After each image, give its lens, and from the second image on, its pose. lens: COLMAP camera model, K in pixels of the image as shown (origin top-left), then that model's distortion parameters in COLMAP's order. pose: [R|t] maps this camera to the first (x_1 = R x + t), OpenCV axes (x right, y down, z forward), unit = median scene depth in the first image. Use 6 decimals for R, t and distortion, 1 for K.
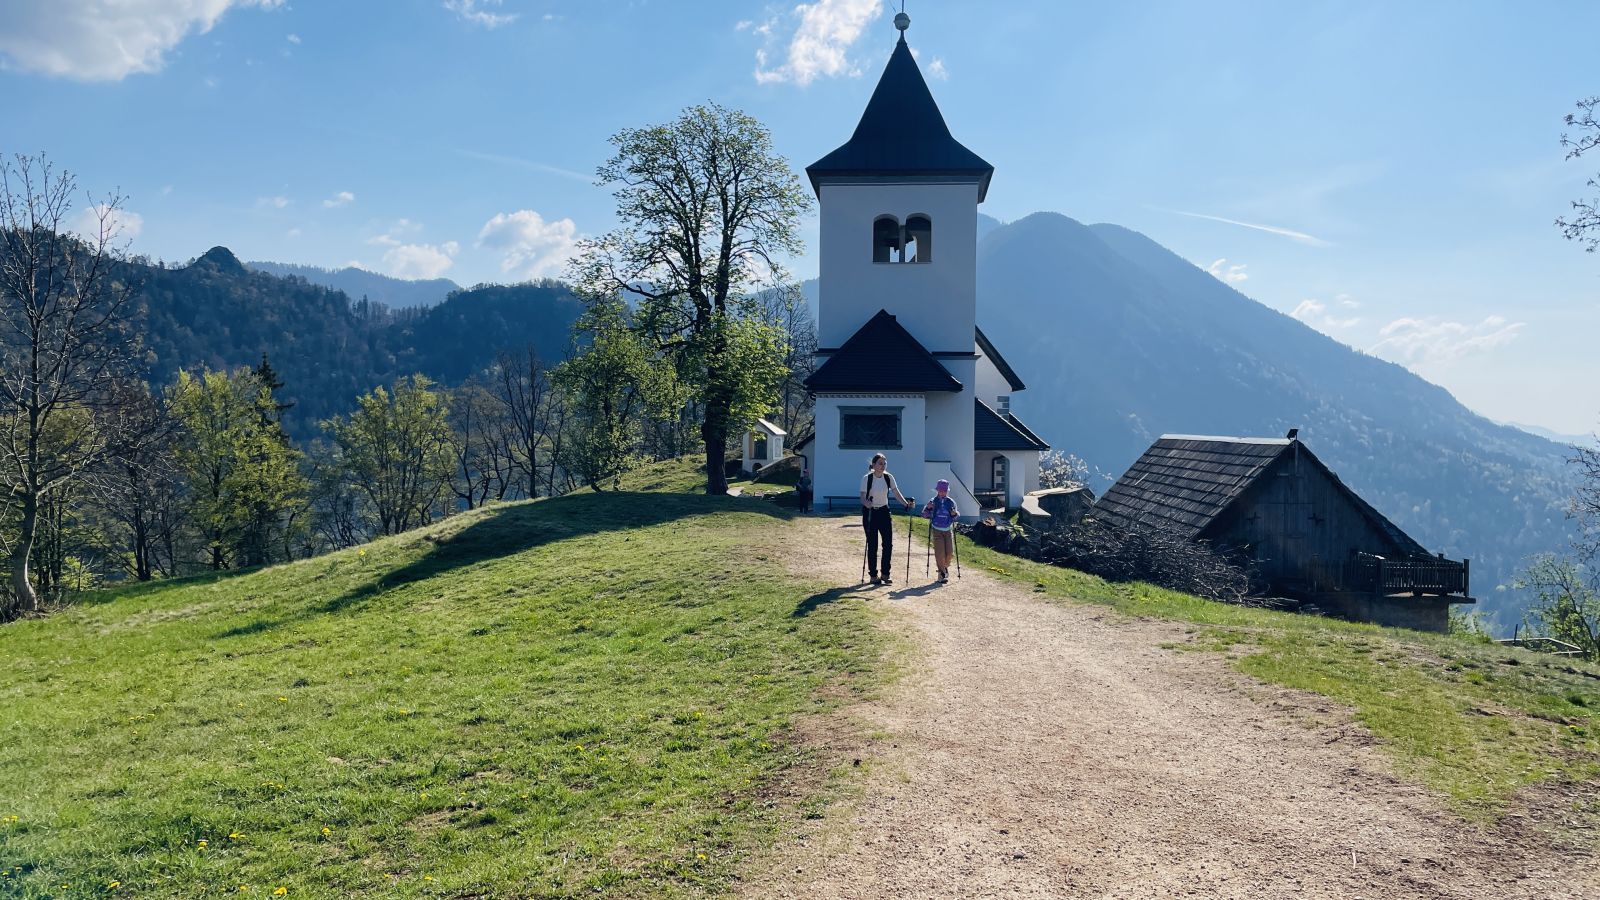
lens RADIAL K [[1202.1, 0, 791.1], [0, 1202.1, 444.4], [0, 0, 1]] dist [0.099817, -0.133581]
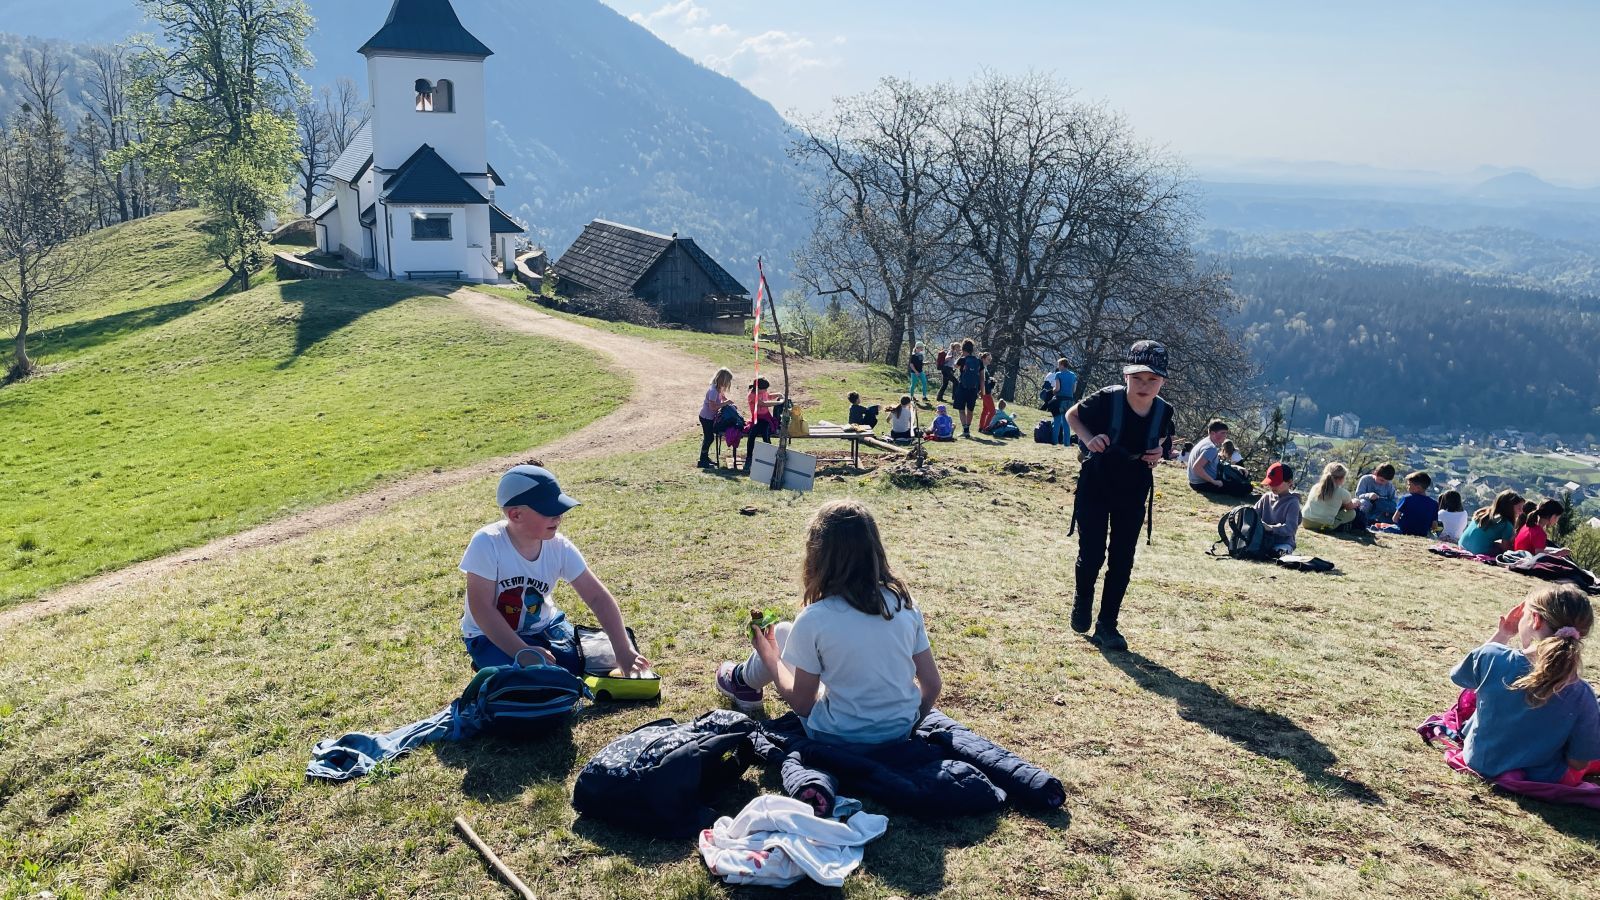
lens RADIAL K [[1202.1, 0, 791.1], [0, 1202.1, 444.4], [0, 0, 1]] dist [0.099817, -0.133581]
pose [[0.873604, -0.103847, 0.475428, -0.242961], [-0.011080, 0.972467, 0.232775, -0.087997], [-0.486511, -0.208621, 0.848401, -0.511680]]
